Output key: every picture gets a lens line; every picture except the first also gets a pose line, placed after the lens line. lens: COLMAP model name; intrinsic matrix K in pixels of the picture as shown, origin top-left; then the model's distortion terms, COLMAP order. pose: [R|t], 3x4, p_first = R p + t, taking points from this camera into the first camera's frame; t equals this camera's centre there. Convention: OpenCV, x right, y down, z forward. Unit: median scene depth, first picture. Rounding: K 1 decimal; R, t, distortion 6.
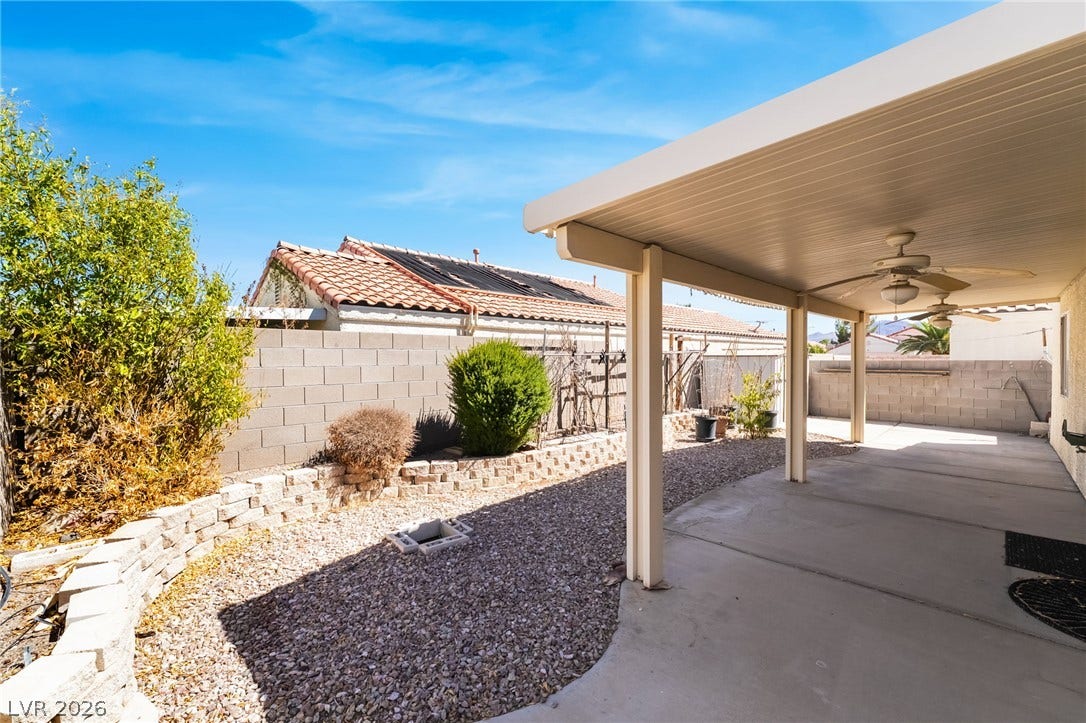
lens RADIAL K [[450.7, 0, 539.7], [0, 450.7, 367.0], [0, 0, 1]] dist [0.003528, 0.000193]
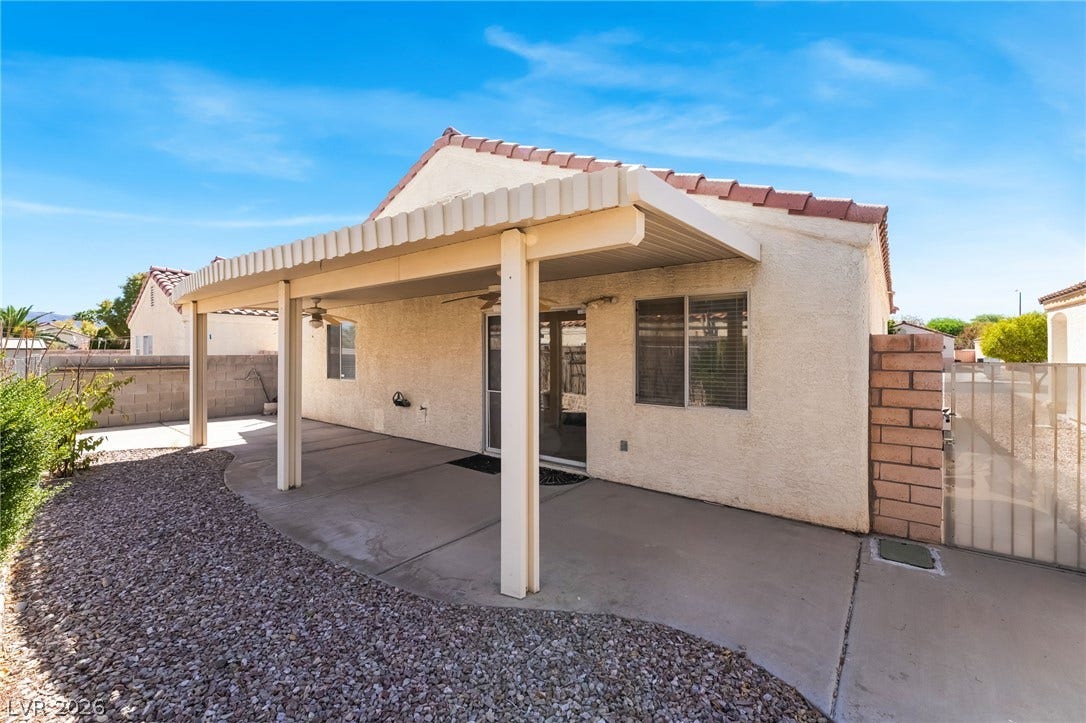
lens RADIAL K [[450.7, 0, 538.7], [0, 450.7, 349.9], [0, 0, 1]] dist [0.003528, 0.000193]
pose [[-0.126016, 0.009556, 0.991982, -0.278373], [0.020430, 0.999767, -0.007035, -0.004398], [-0.991818, 0.019380, -0.126181, 0.437194]]
